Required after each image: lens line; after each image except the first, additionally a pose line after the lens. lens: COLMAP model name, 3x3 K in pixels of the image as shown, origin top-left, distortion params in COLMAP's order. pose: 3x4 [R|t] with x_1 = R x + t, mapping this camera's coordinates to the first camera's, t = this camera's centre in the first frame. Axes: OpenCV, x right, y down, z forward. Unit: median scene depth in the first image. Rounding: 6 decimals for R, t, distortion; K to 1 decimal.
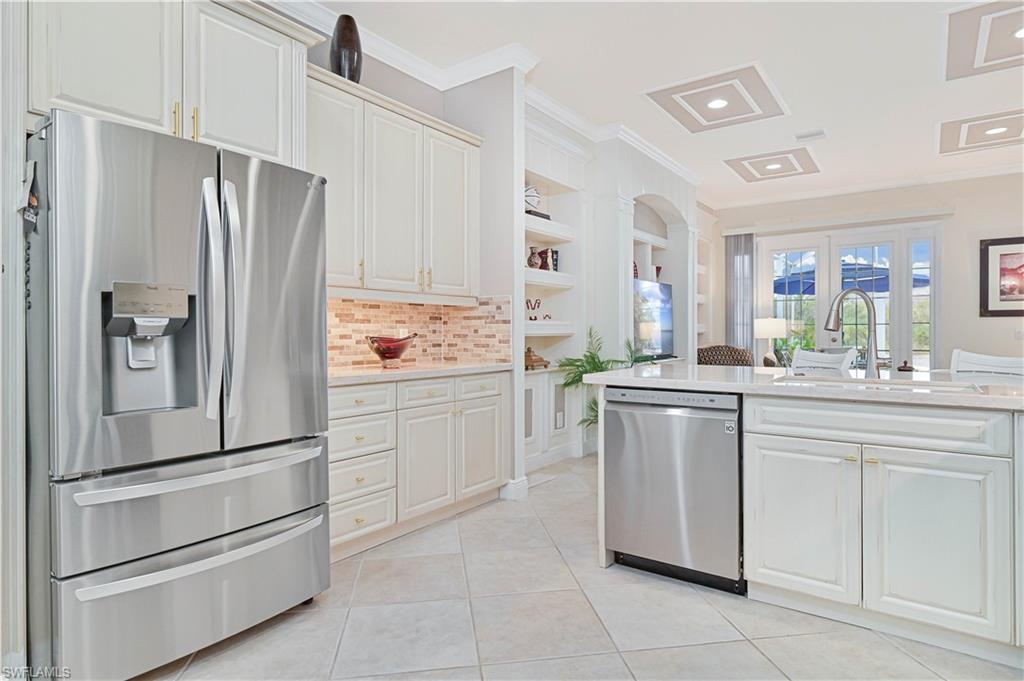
lens RADIAL K [[559.6, 0, 509.2], [0, 559.6, 333.6], [0, 0, 1]] dist [-0.001233, -0.000719]
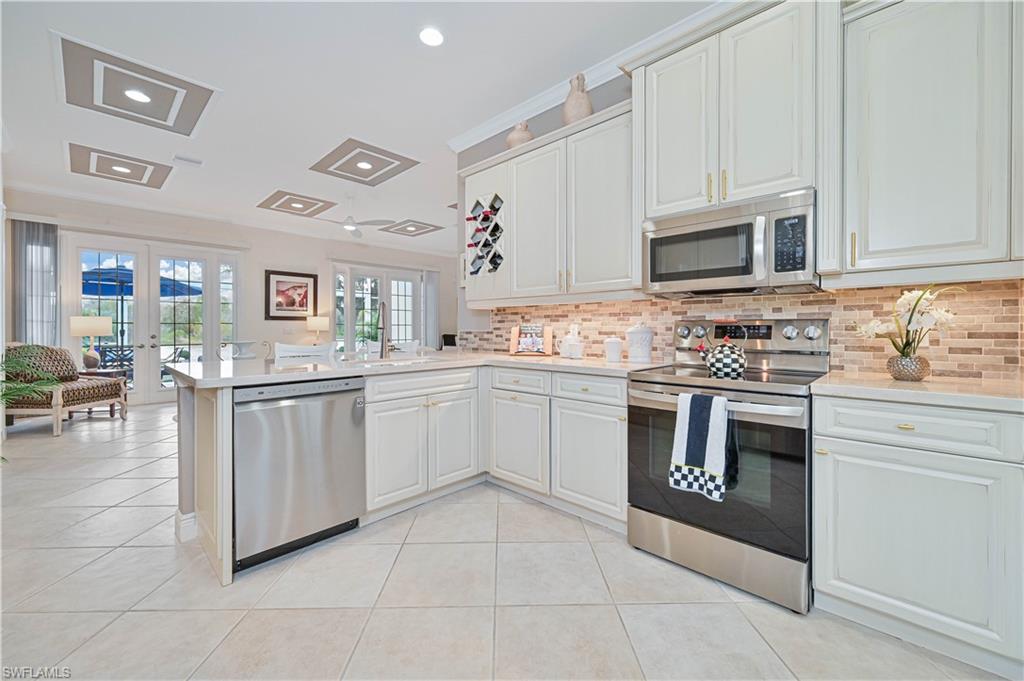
lens RADIAL K [[409.9, 0, 513.1], [0, 409.9, 333.9], [0, 0, 1]] dist [-0.000777, 0.000061]
pose [[0.123150, -0.009598, 0.992342, -0.248606], [0.003285, 0.999952, 0.009264, -0.000484], [-0.992383, 0.002119, 0.123176, 0.253149]]
